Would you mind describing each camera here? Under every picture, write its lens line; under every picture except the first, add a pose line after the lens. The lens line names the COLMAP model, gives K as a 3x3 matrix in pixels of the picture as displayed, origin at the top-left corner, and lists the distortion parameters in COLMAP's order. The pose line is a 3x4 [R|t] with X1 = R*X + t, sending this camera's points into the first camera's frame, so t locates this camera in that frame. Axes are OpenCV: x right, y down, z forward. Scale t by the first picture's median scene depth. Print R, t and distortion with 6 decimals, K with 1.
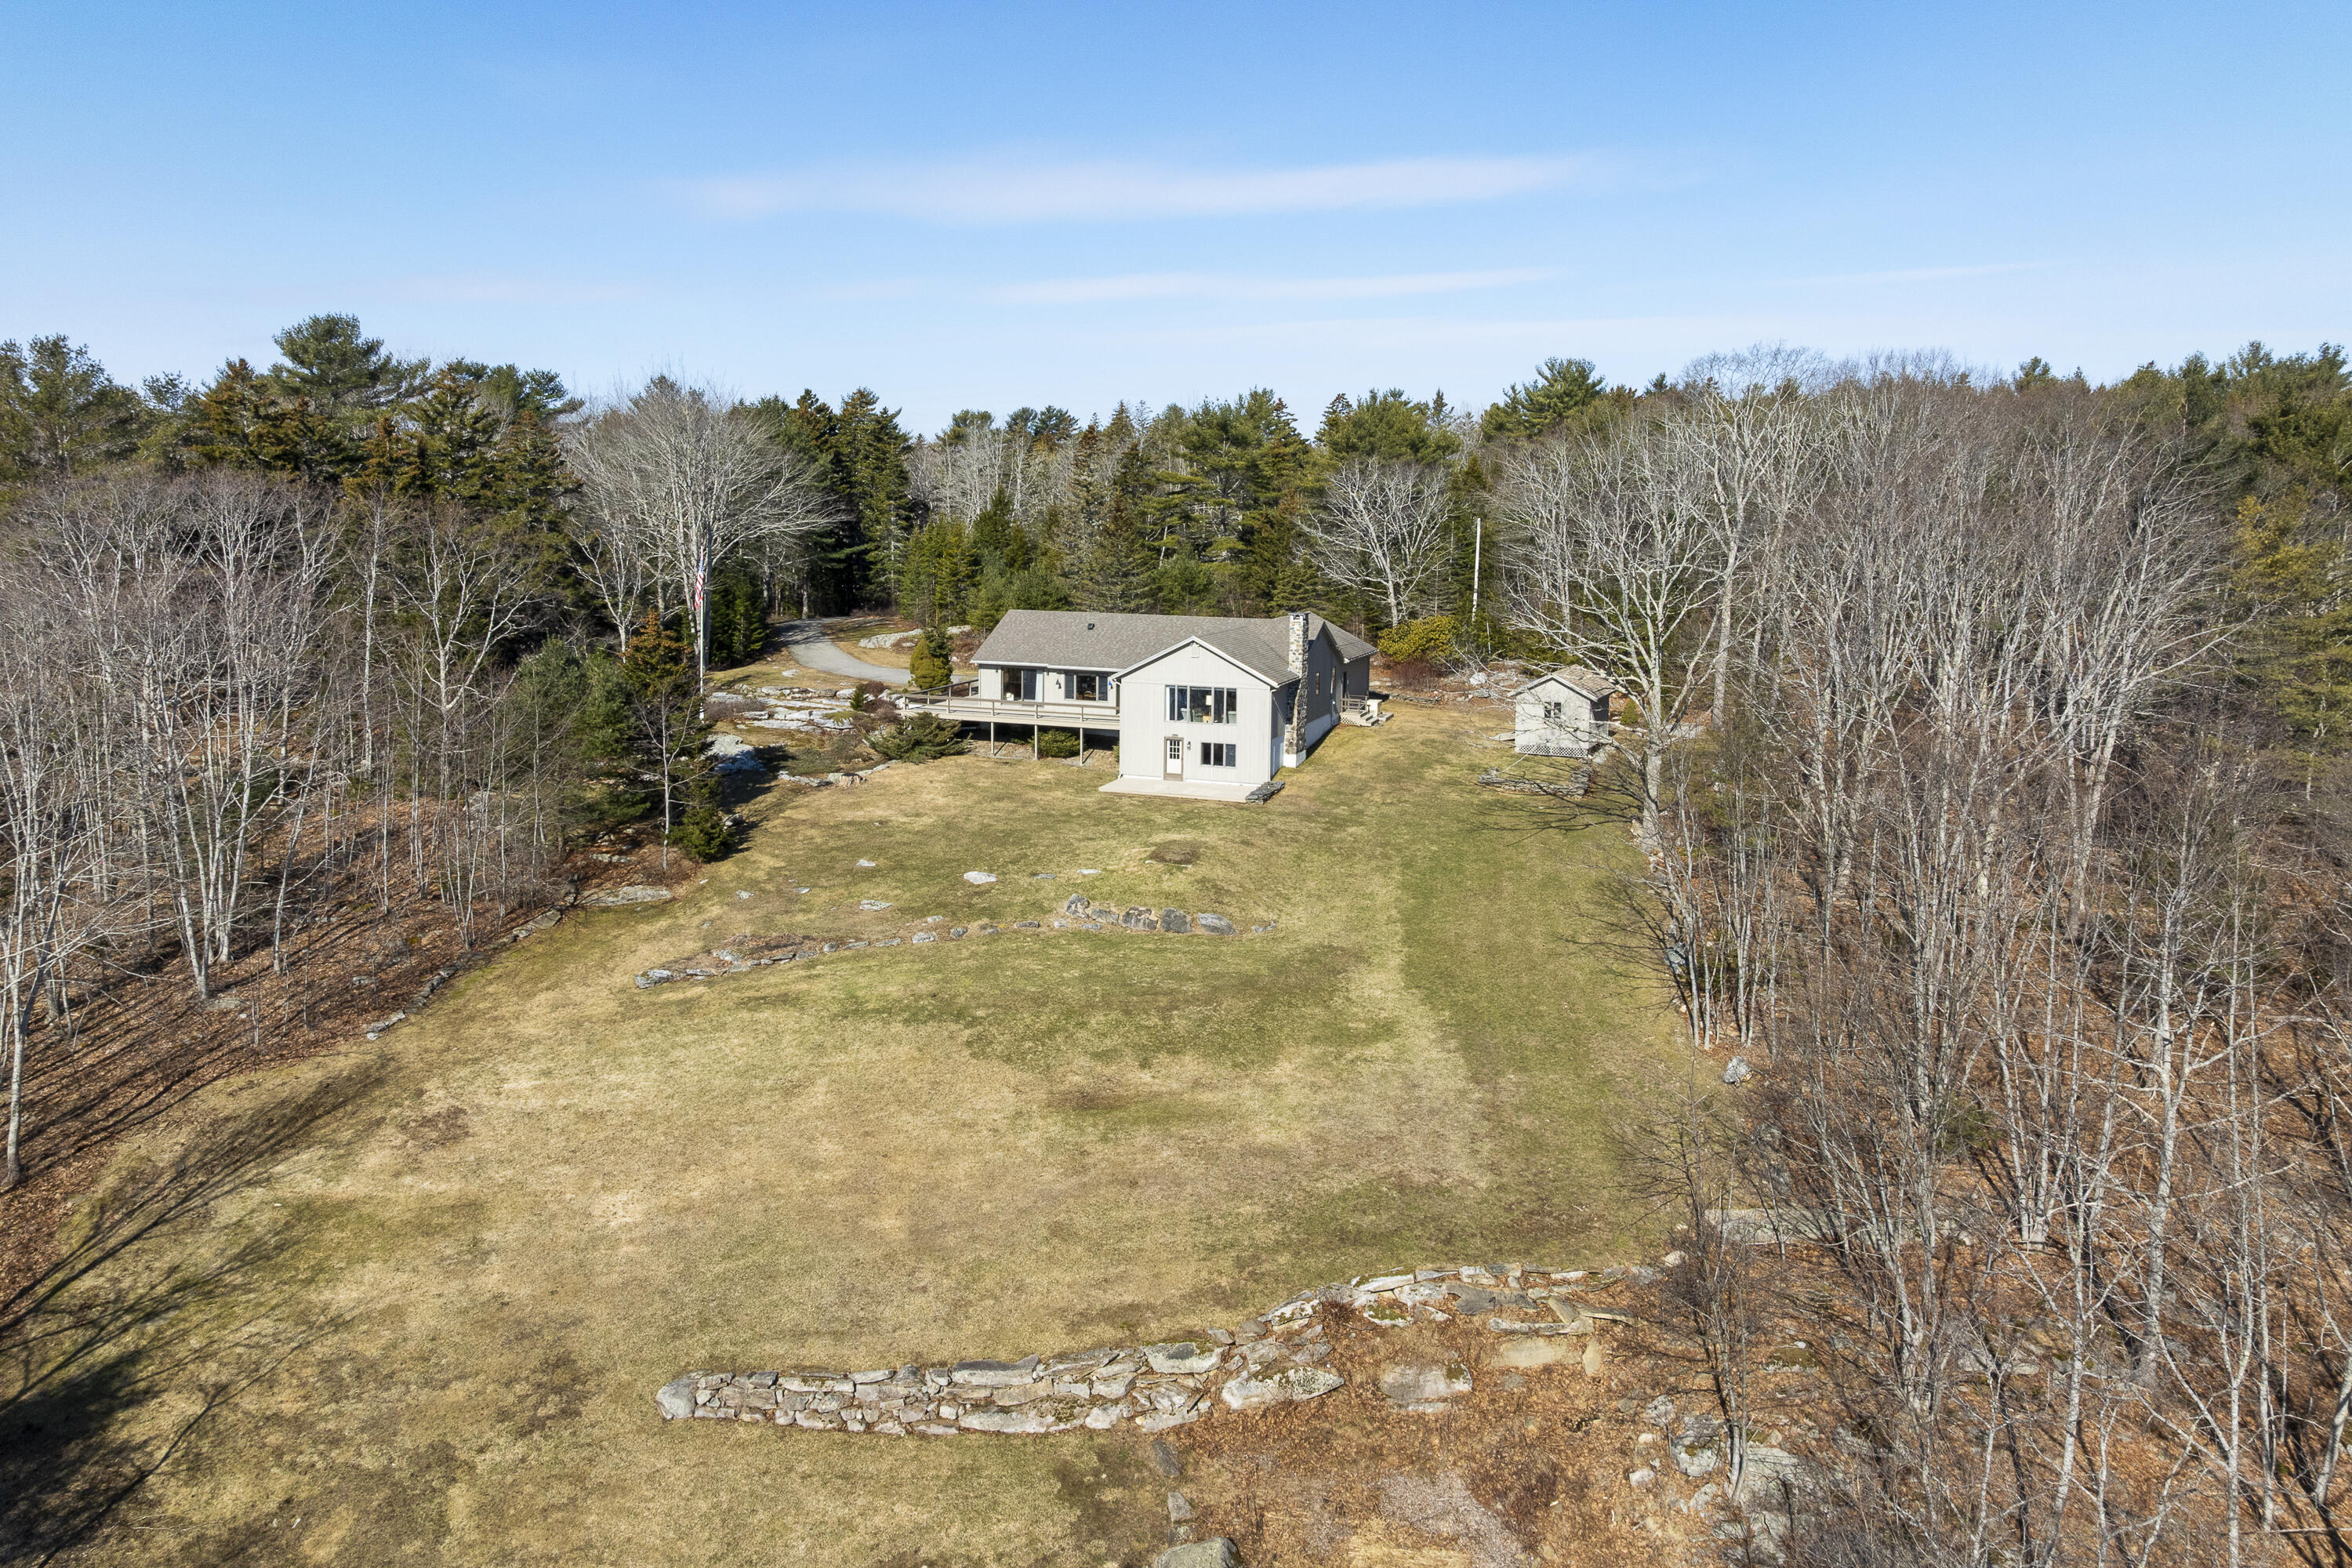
lens RADIAL K [[1623.7, 0, 1179.1], [0, 1623.7, 729.5], [0, 0, 1]] dist [-0.002328, 0.000189]
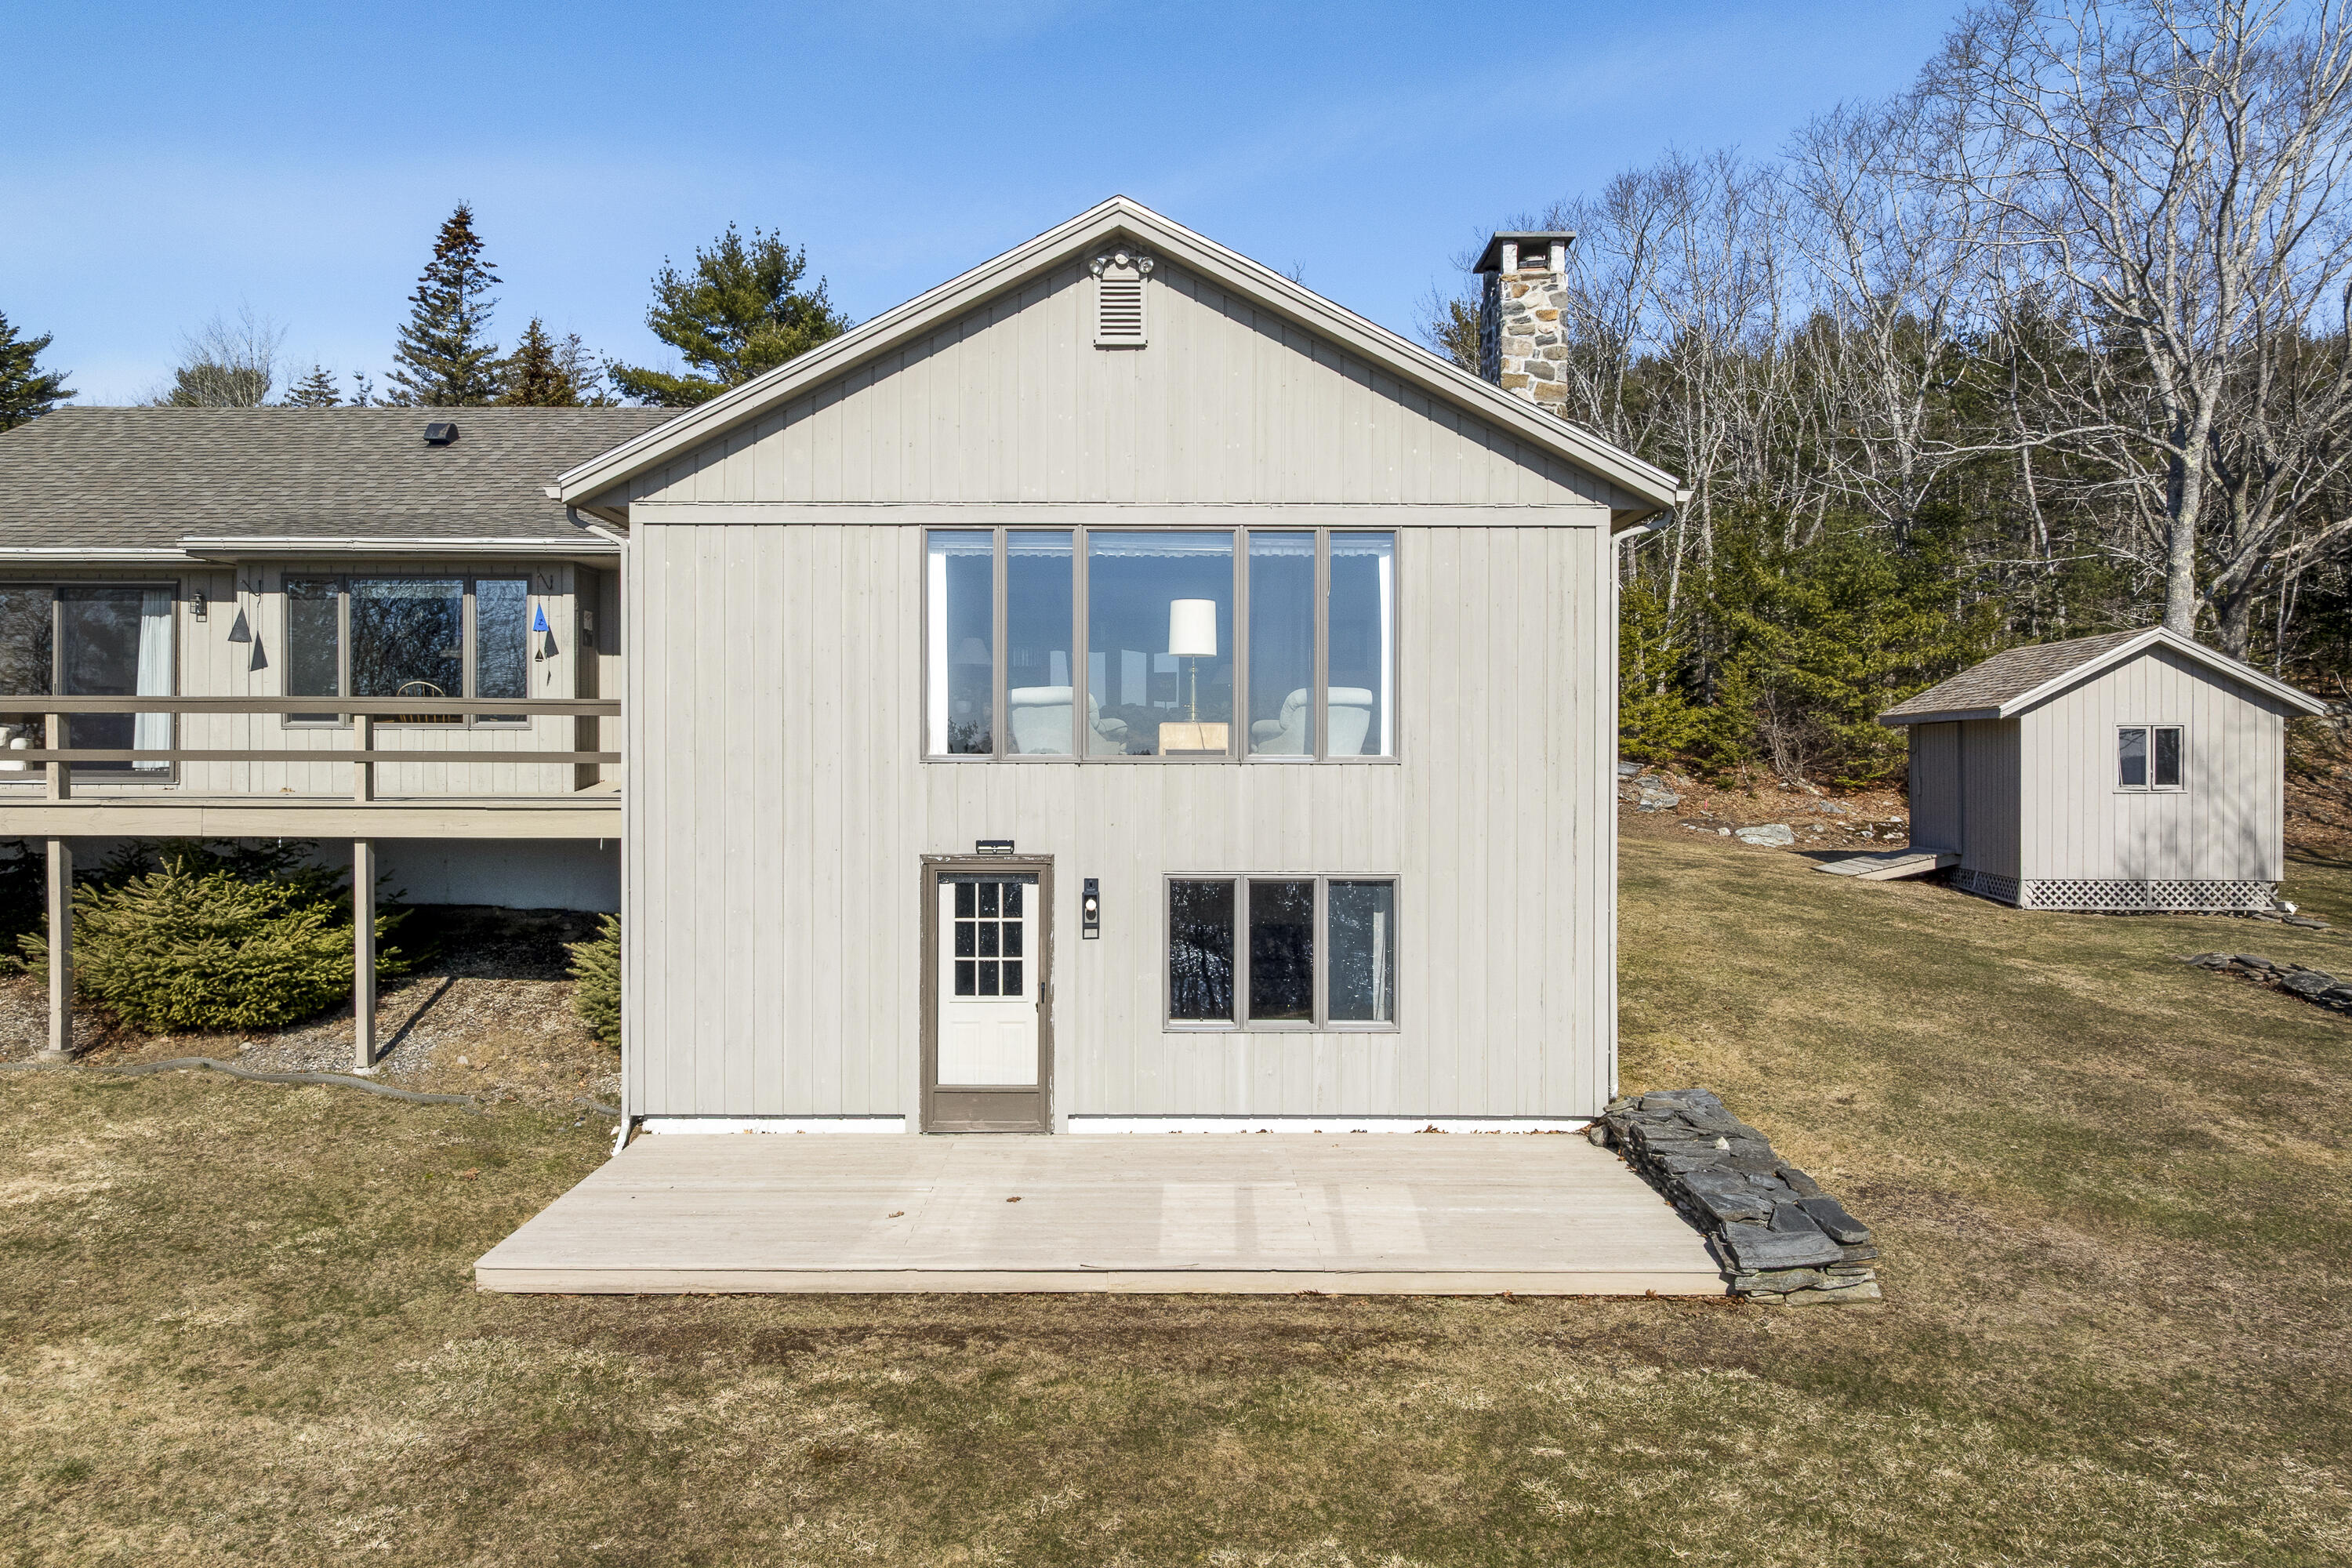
lens RADIAL K [[1636.0, 0, 1172.0], [0, 1636.0, 760.0], [0, 0, 1]] dist [-0.005012, 0.004289]
pose [[0.940237, -0.012191, 0.340301, -0.038296], [0.055284, 0.991565, -0.117225, 0.014090], [-0.336002, 0.129032, 0.932981, 0.791654]]
